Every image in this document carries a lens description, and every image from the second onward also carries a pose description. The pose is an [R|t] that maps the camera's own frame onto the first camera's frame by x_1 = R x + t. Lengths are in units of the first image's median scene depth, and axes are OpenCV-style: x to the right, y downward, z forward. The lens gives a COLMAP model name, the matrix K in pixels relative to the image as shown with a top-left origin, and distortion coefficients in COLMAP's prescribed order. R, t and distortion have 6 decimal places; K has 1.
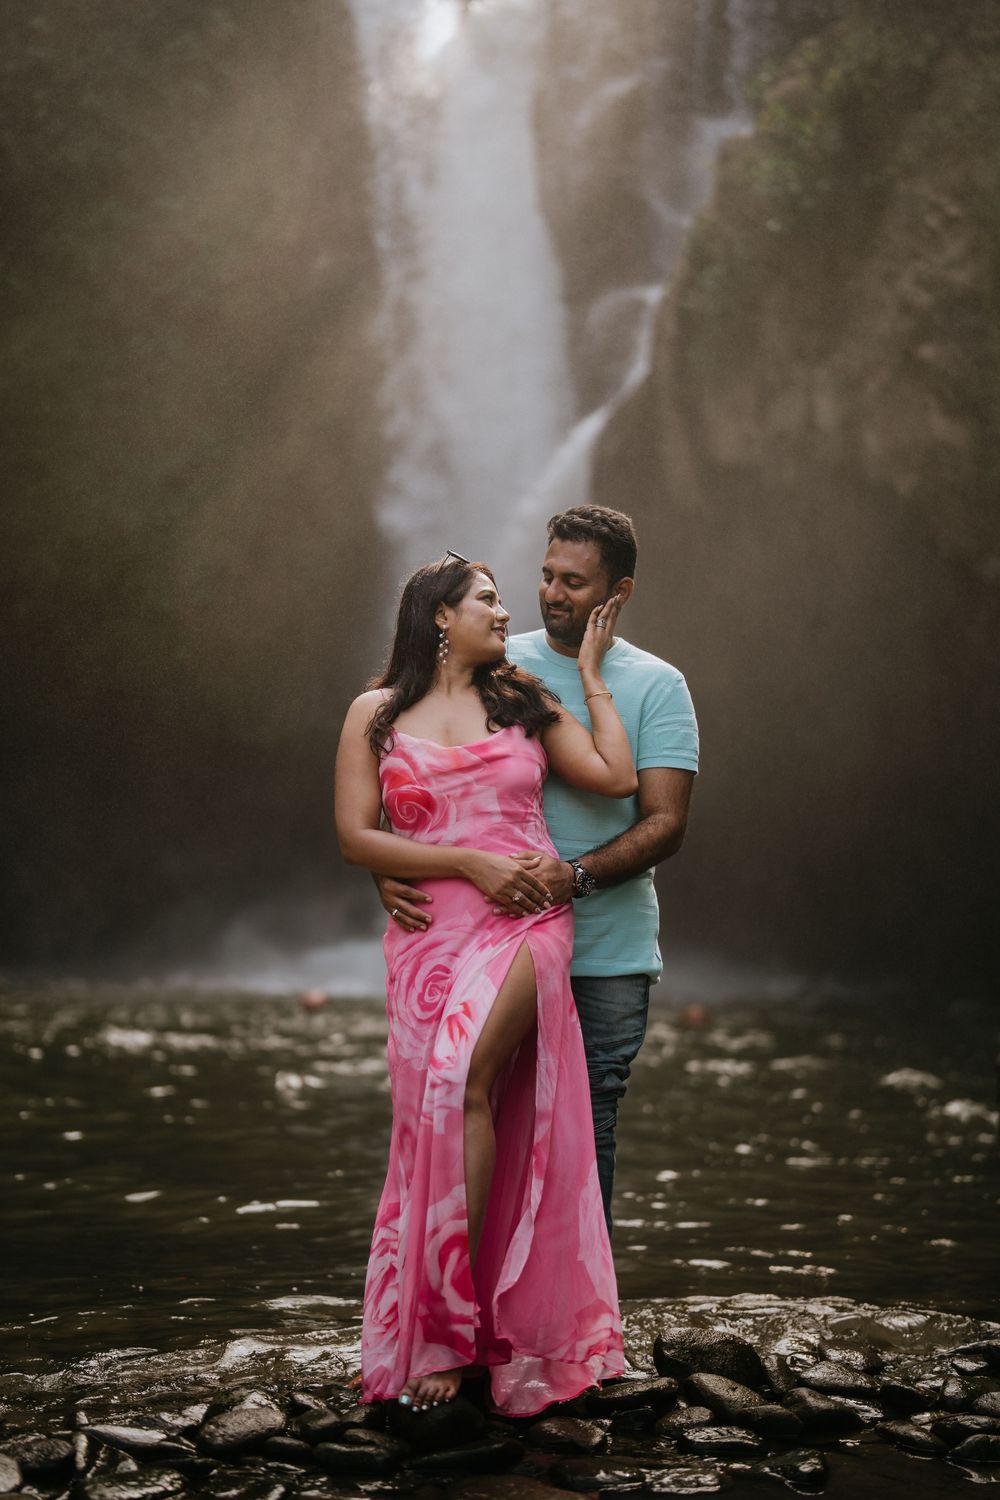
lens RADIAL K [[1994.5, 0, 505.3], [0, 1994.5, 756.8], [0, 0, 1]] dist [0.086326, 0.000000]
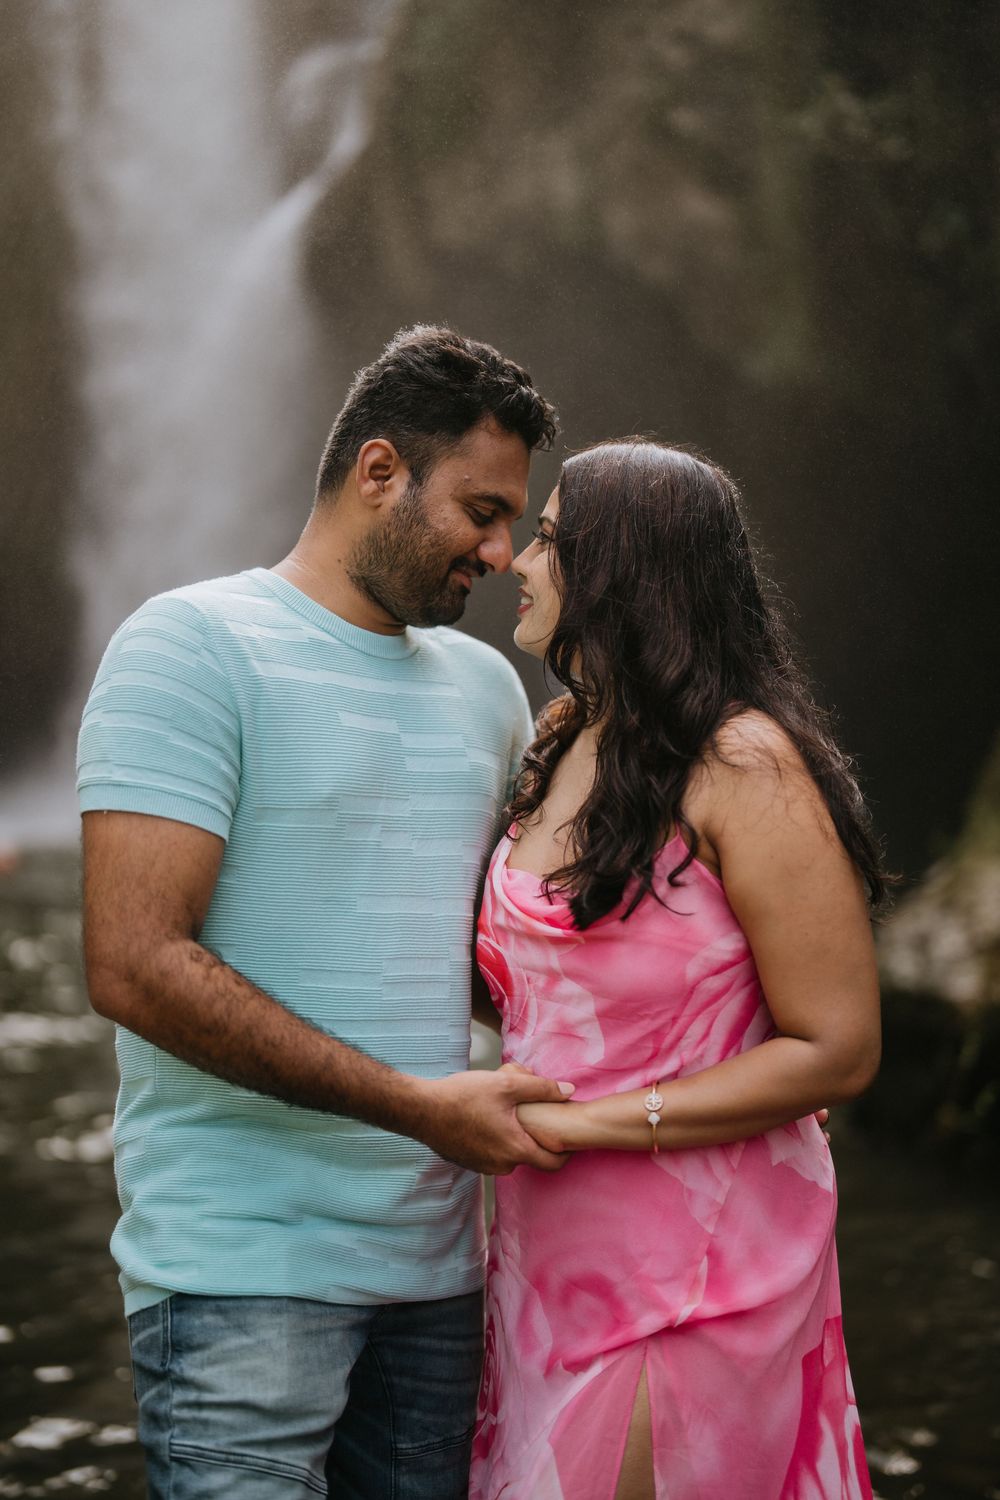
lens RADIAL K [[1994.5, 0, 498.9], [0, 1994.5, 744.1], [0, 0, 1]] dist [0.086326, 0.000000]
pose [[0.990236, -0.038414, 0.134004, 0.002254], [0.025421, 0.994924, 0.097362, -0.015616], [-0.137064, -0.093005, 0.986186, 0.109287]]
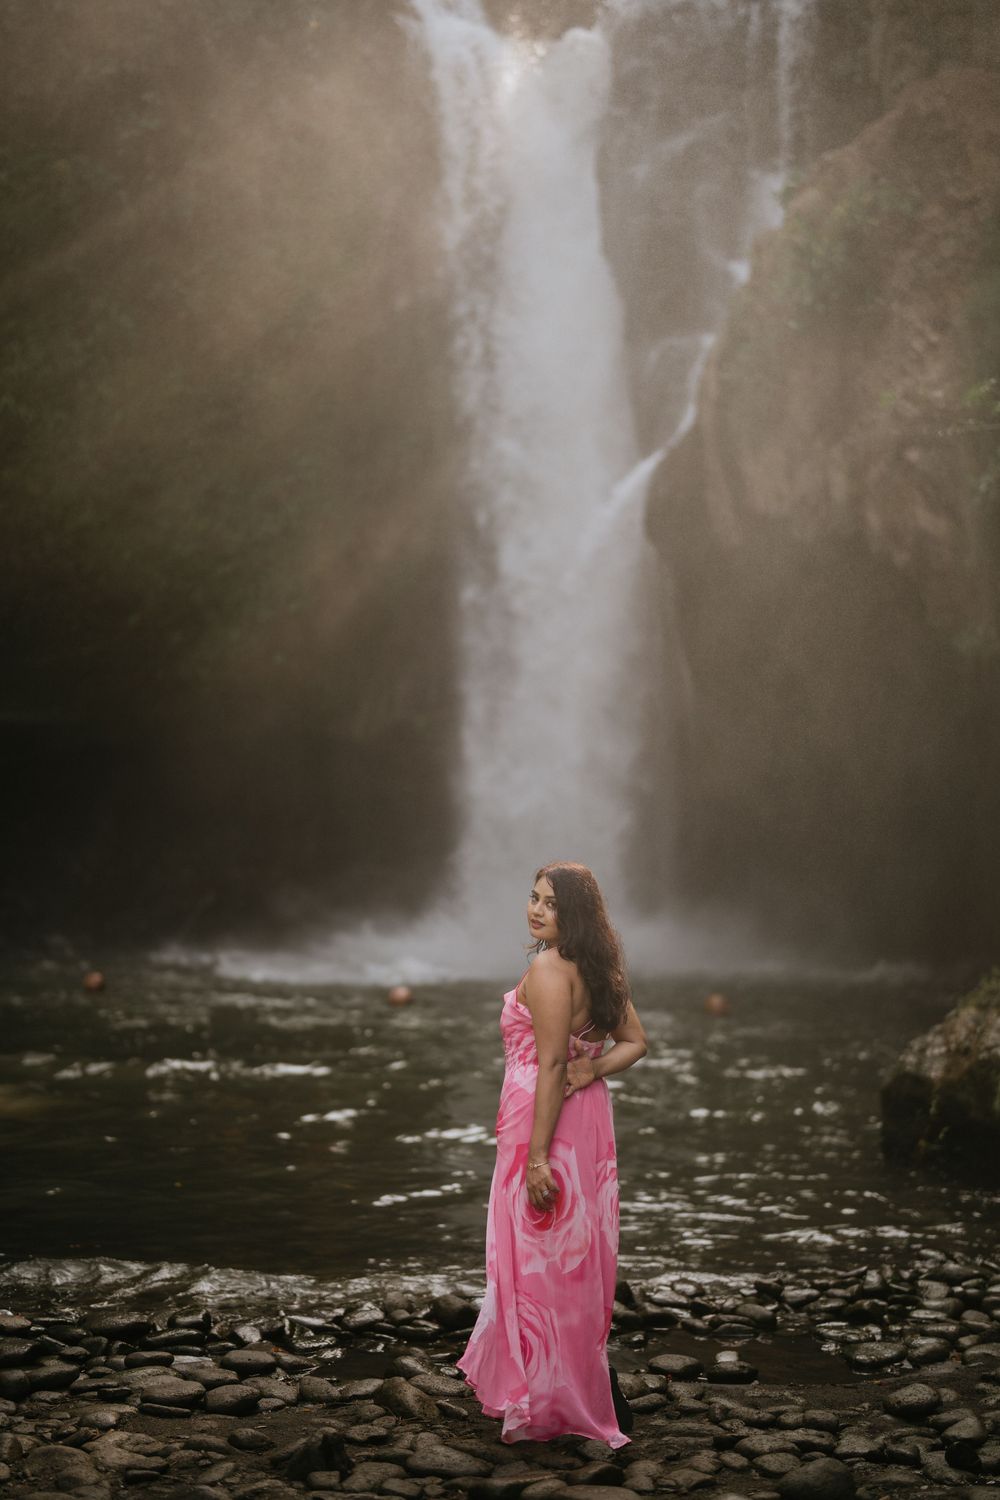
lens RADIAL K [[1994.5, 0, 512.2], [0, 1994.5, 749.9], [0, 0, 1]] dist [0.086326, 0.000000]
pose [[0.999254, -0.001793, -0.038575, 0.018198], [0.002658, 0.999746, 0.022369, -0.052261], [0.038525, -0.022455, 0.999005, -0.184121]]
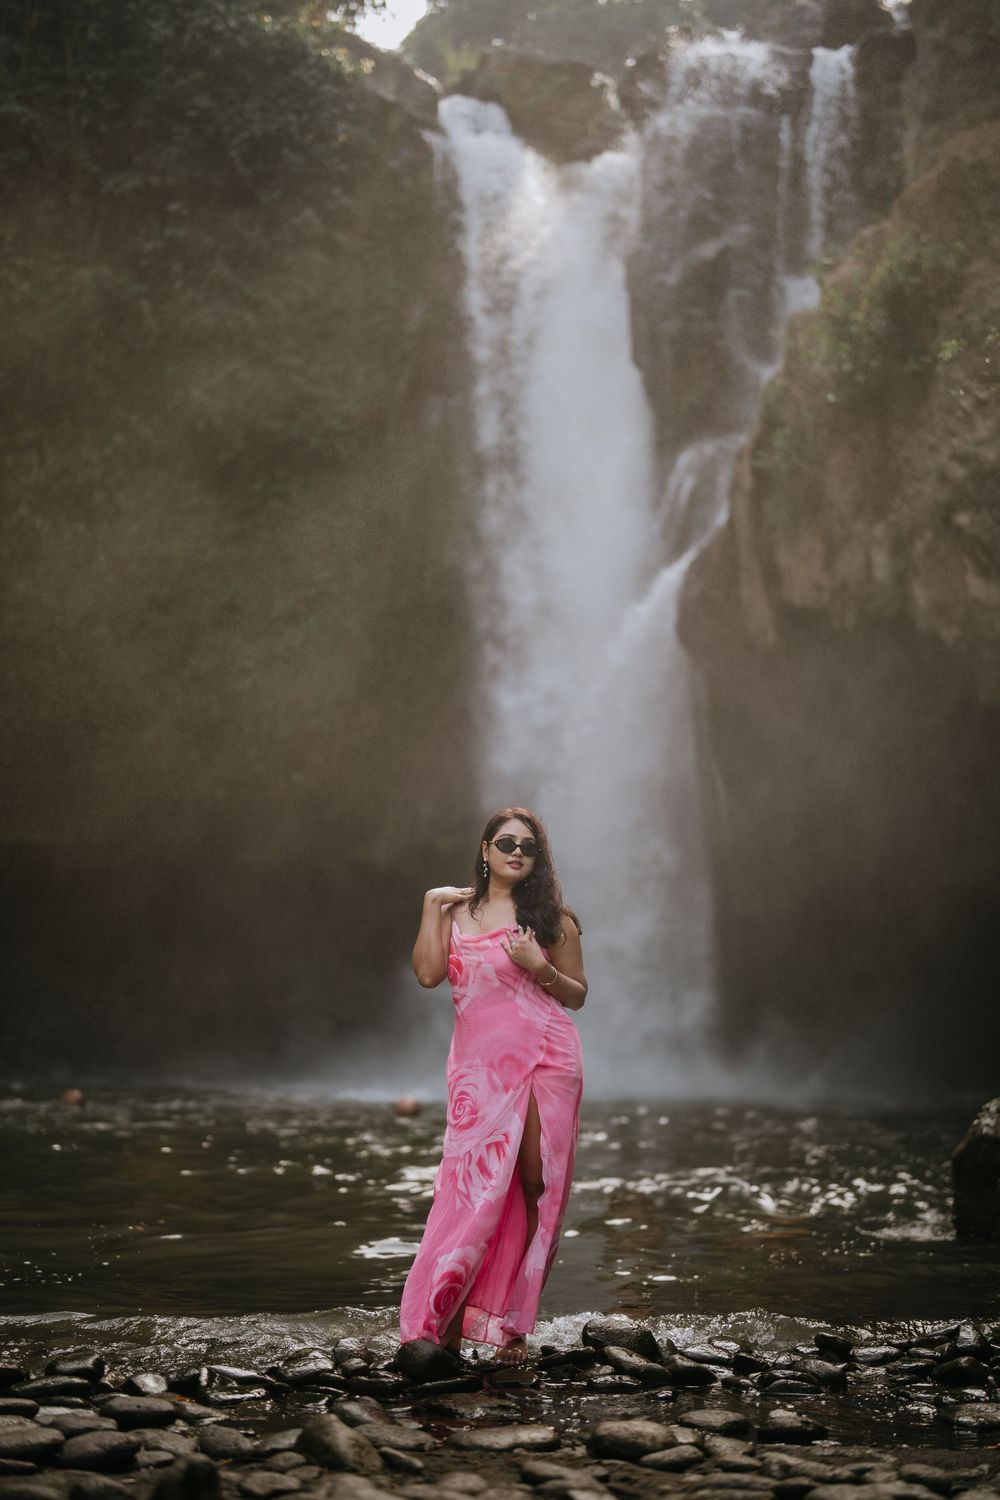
lens RADIAL K [[1994.5, 0, 513.8], [0, 1994.5, 755.2], [0, 0, 1]] dist [0.086326, 0.000000]
pose [[0.998513, -0.004139, -0.054353, 0.021315], [0.001132, 0.998472, -0.055250, -0.010168], [0.054499, 0.055106, 0.996992, -0.103899]]
